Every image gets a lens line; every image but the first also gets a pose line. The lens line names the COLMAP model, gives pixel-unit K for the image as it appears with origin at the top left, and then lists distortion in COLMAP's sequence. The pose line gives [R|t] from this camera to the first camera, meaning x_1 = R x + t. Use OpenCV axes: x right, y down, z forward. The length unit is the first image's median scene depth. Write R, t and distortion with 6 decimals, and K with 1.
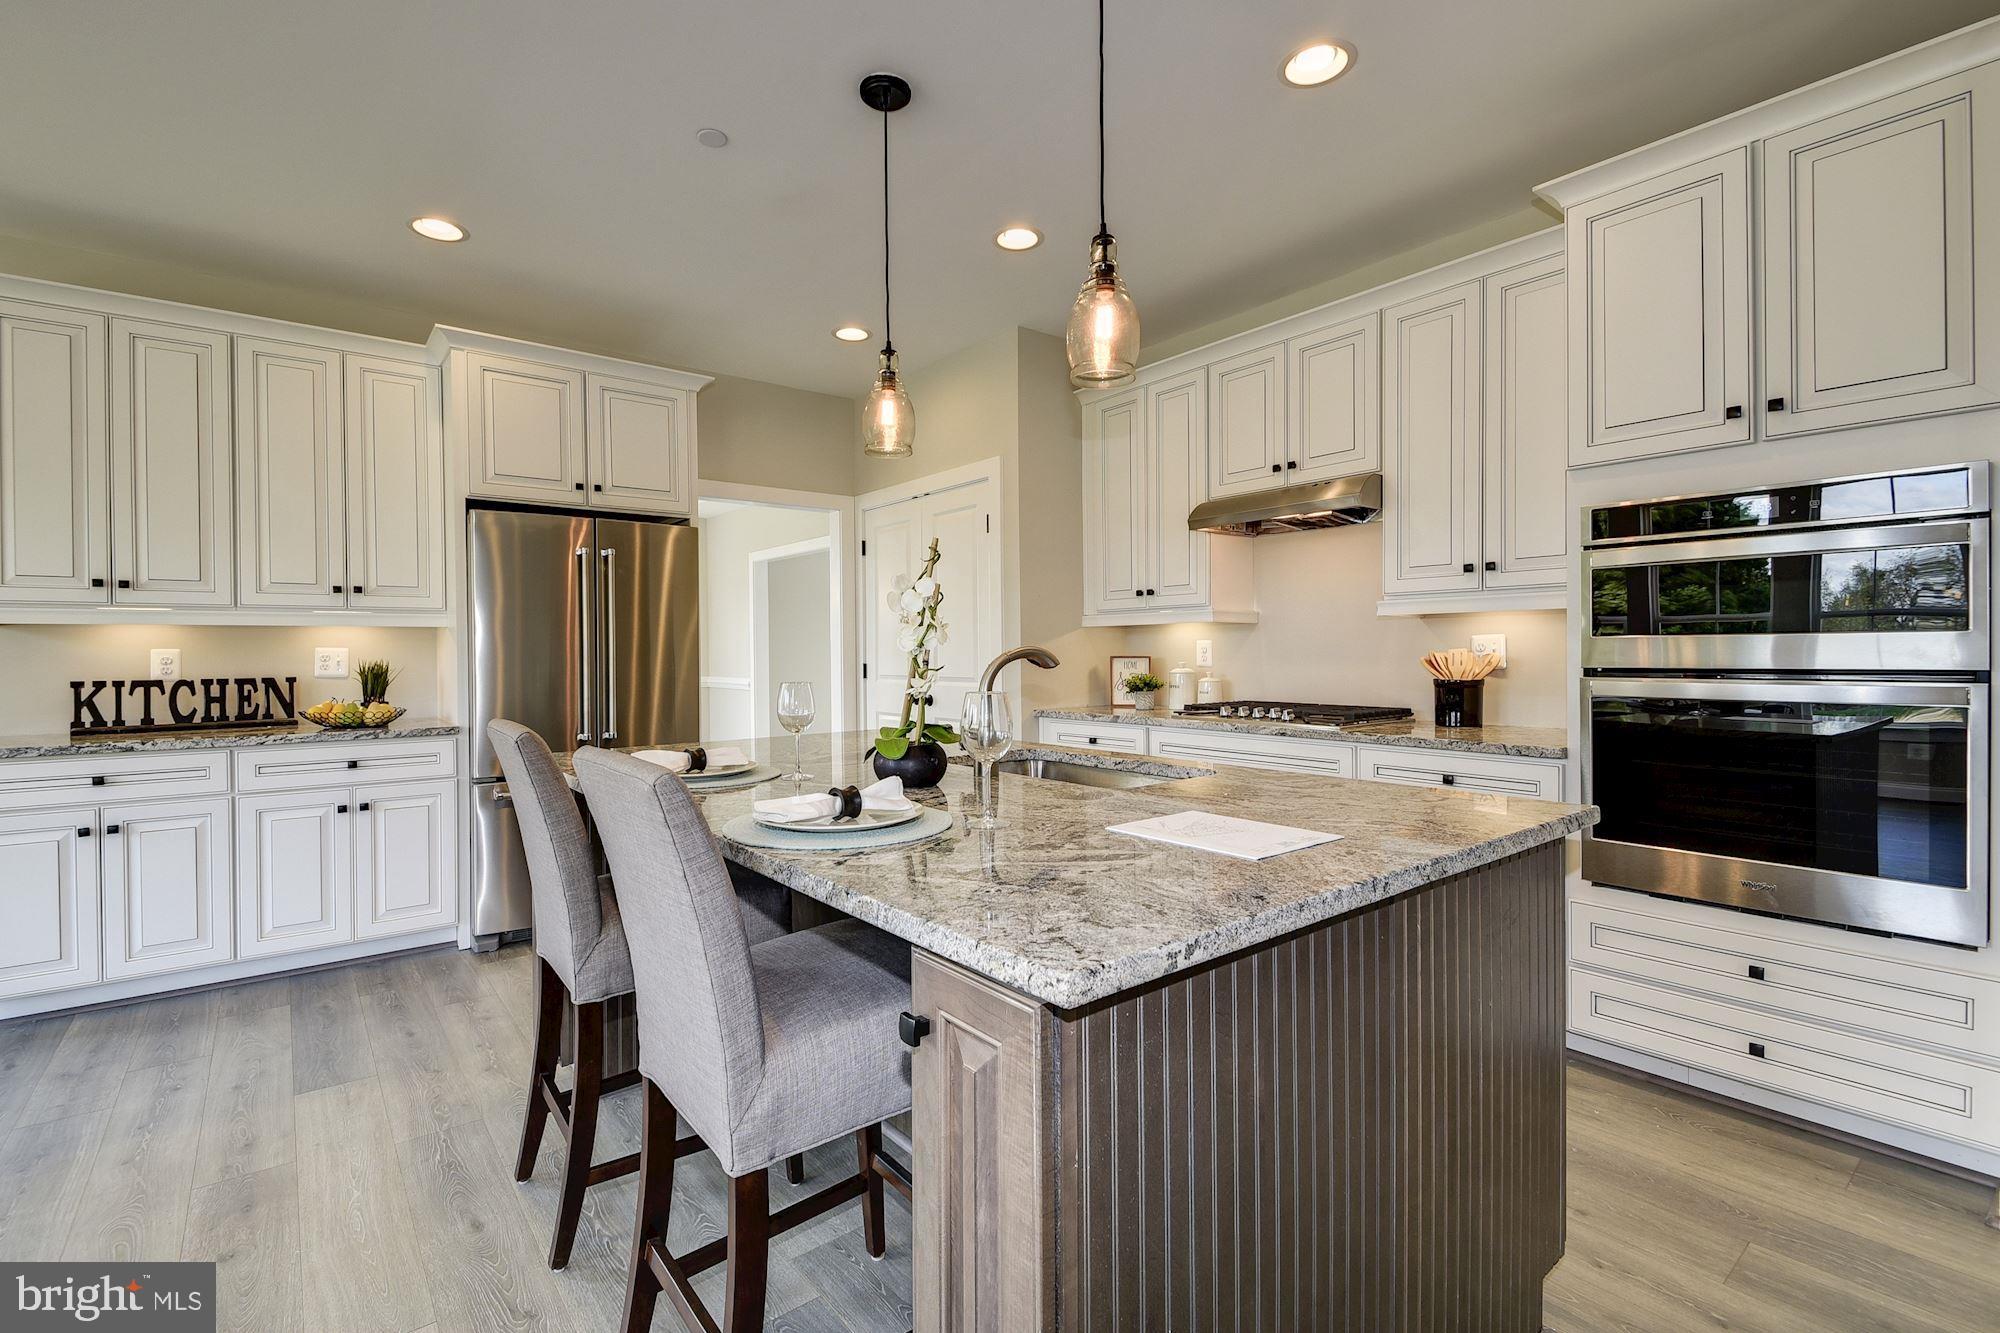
lens RADIAL K [[889.6, 0, 1004.7], [0, 889.6, 658.5], [0, 0, 1]] dist [0.007083, -0.001655]
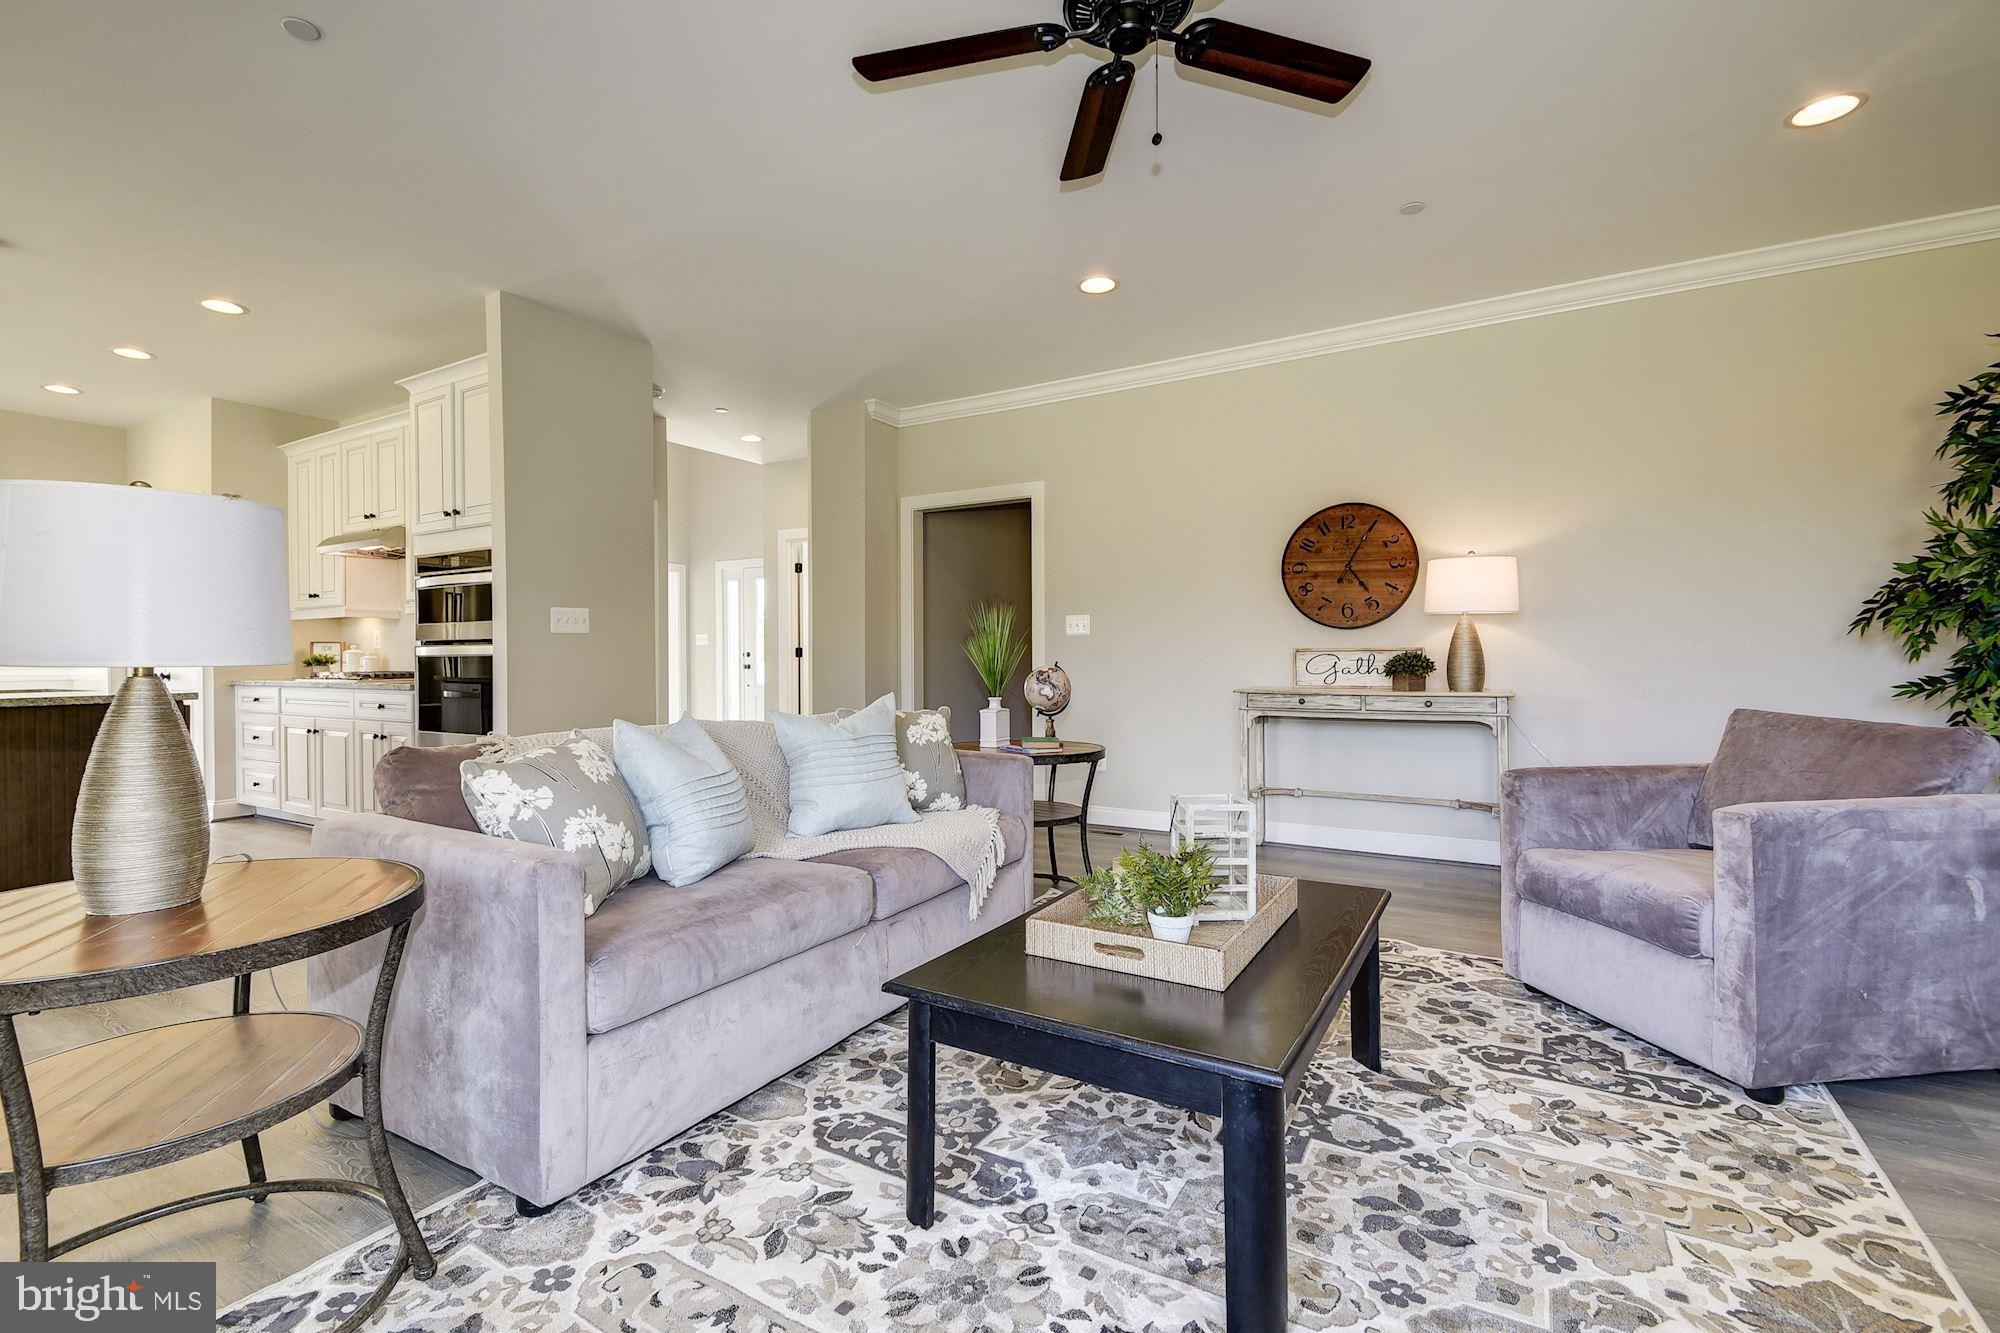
lens RADIAL K [[889.6, 0, 996.7], [0, 889.6, 662.0], [0, 0, 1]] dist [0.007083, -0.001655]
pose [[0.942842, -0.002519, 0.333230, 0.925734], [0.002917, 0.999996, -0.000693, 0.046873], [-0.333227, 0.001626, 0.942845, -0.930106]]
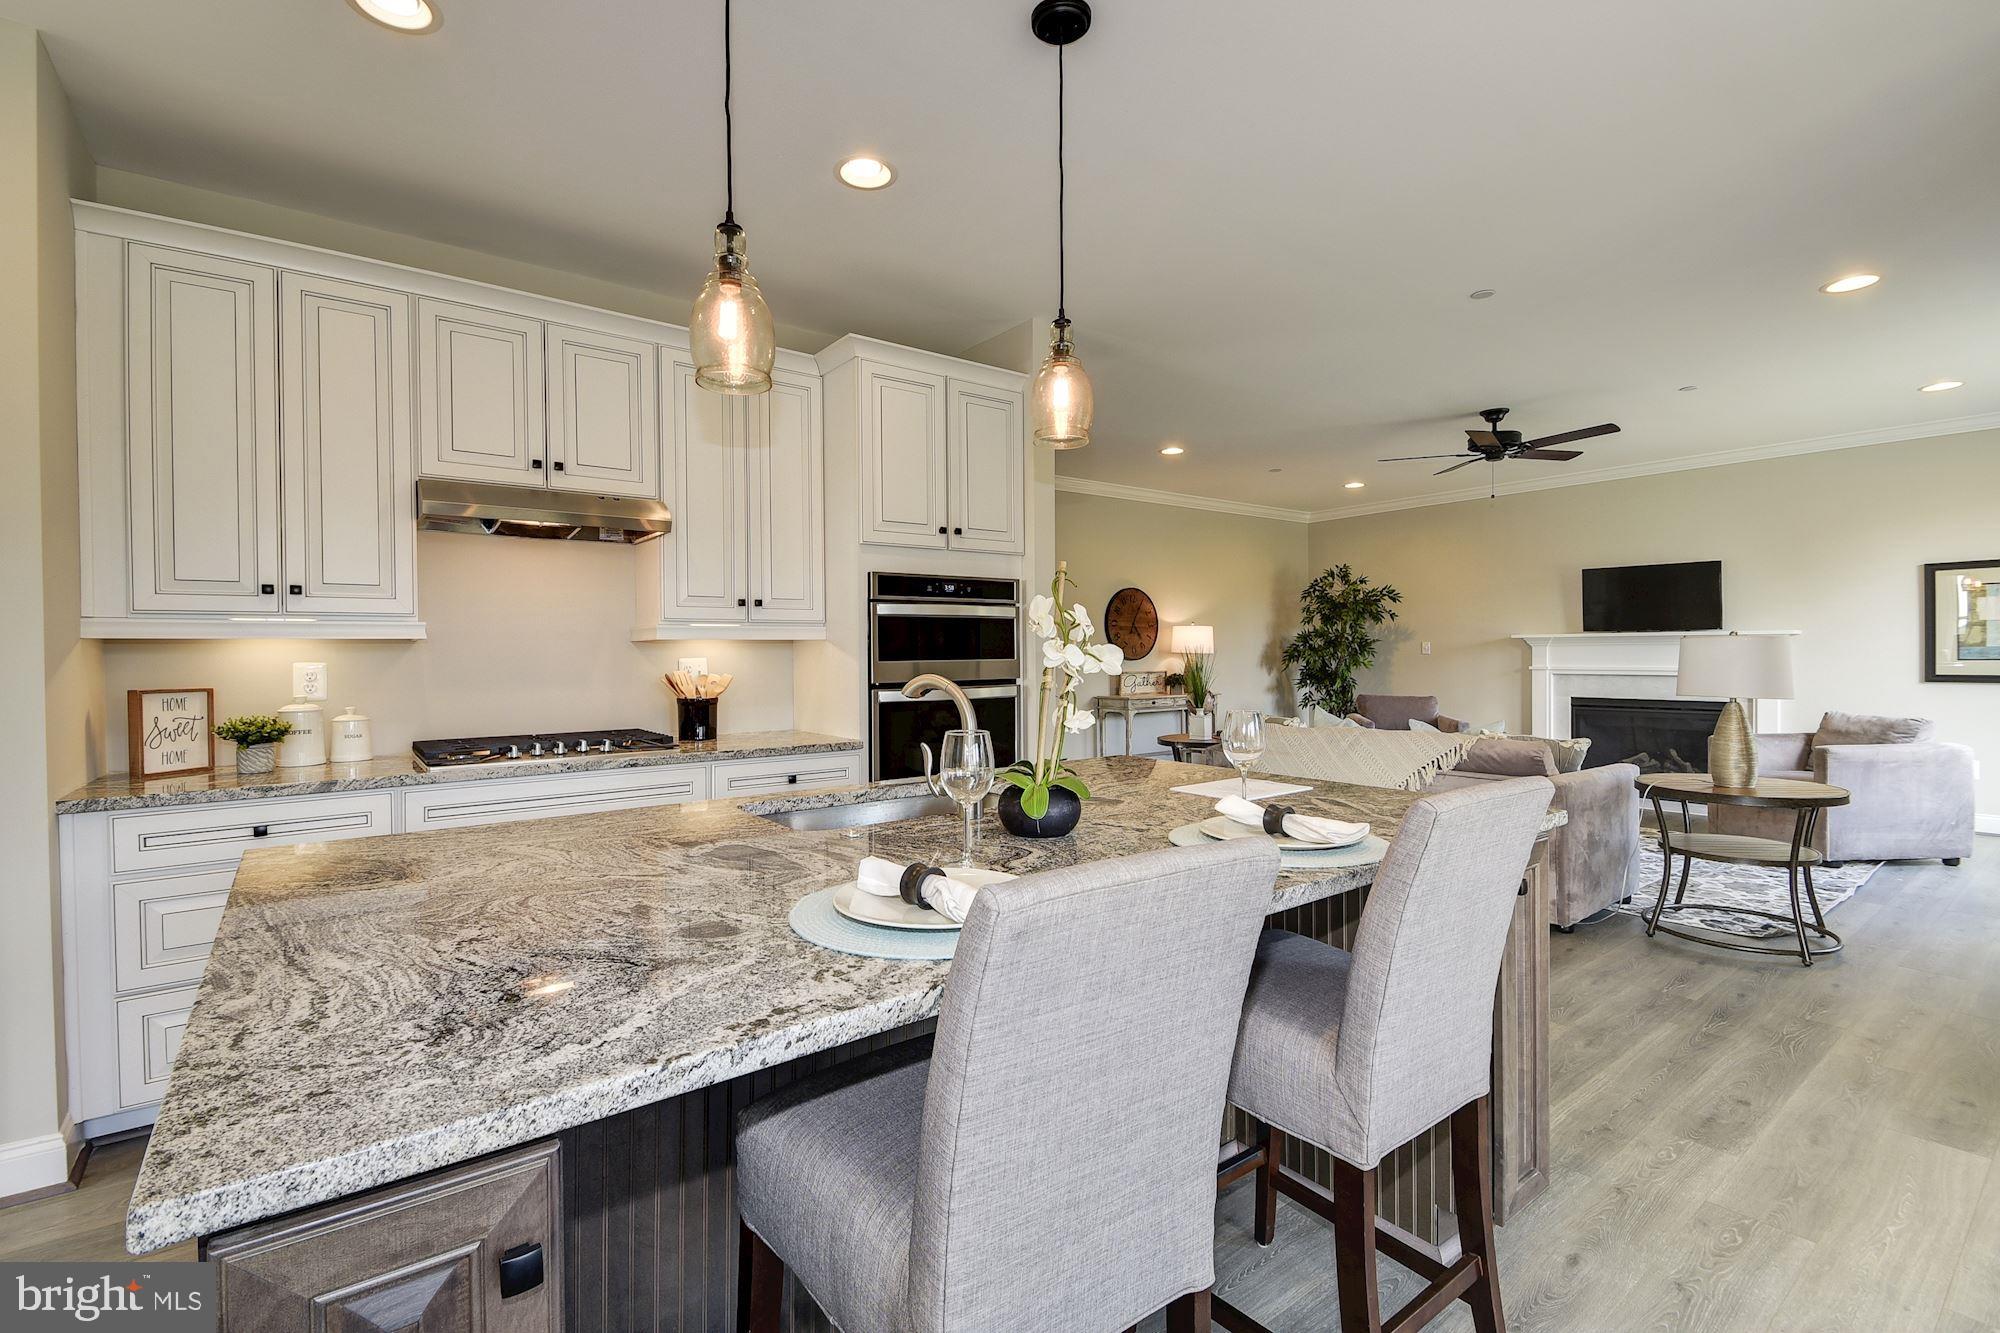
lens RADIAL K [[889.6, 0, 983.8], [0, 889.6, 655.2], [0, 0, 1]] dist [0.007083, -0.001655]
pose [[0.033593, 0.002133, 0.999433, -0.610387], [0.015031, 0.999884, -0.002639, -0.022600], [-0.999323, 0.015111, 0.033557, 0.608502]]
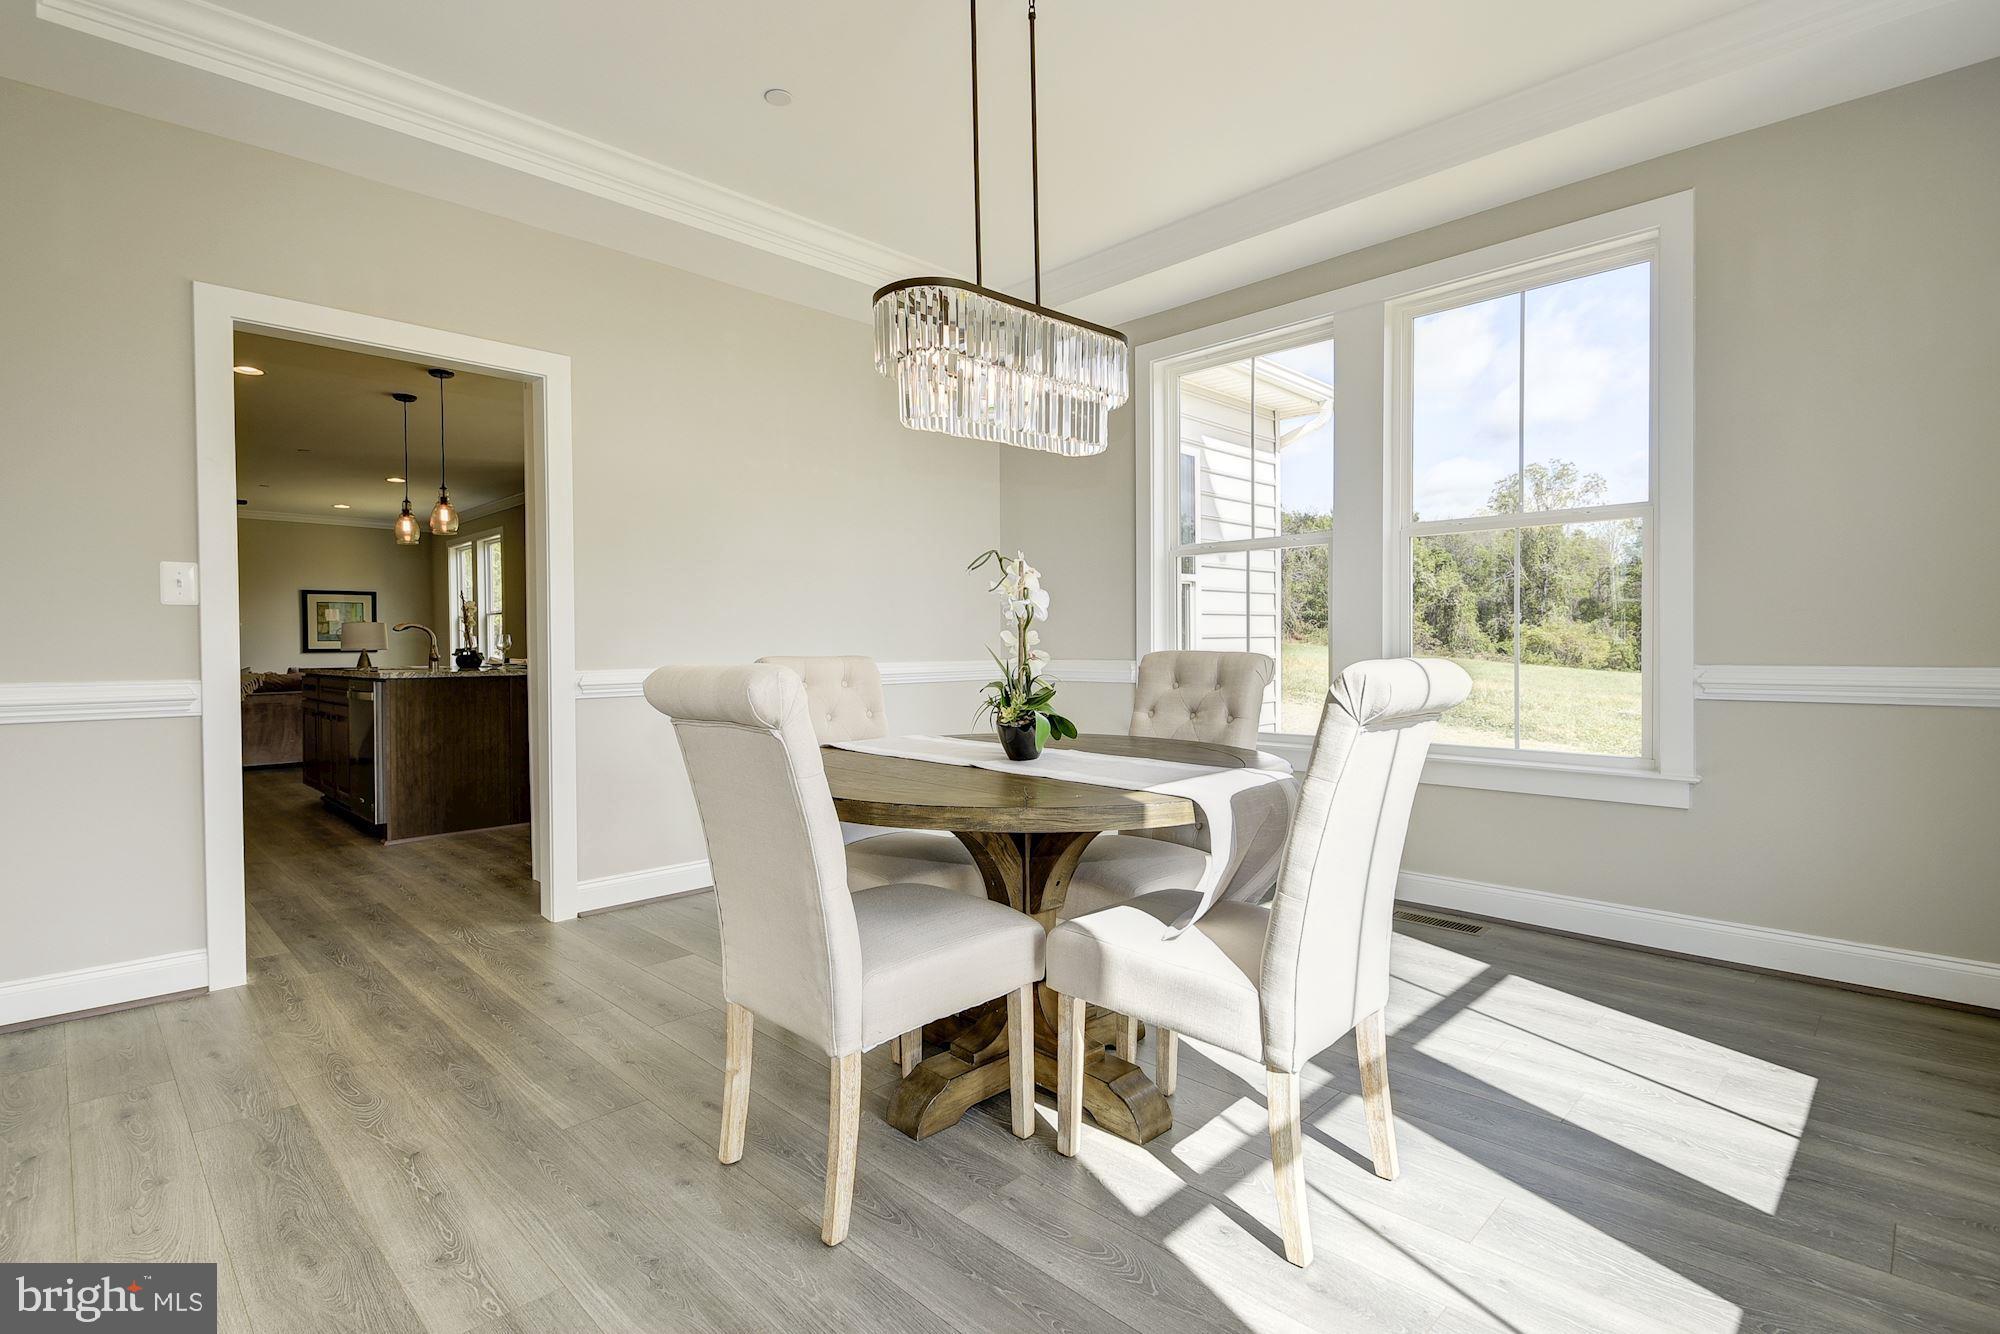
lens RADIAL K [[959.8, 0, 995.2], [0, 959.8, 657.3], [0, 0, 1]] dist [-0.001544, 0.000112]
pose [[-0.995791, 0.016572, -0.090141, -1.051592], [0.014514, 0.999620, 0.023438, 0.029161], [0.090496, 0.022032, -0.995653, 2.818810]]
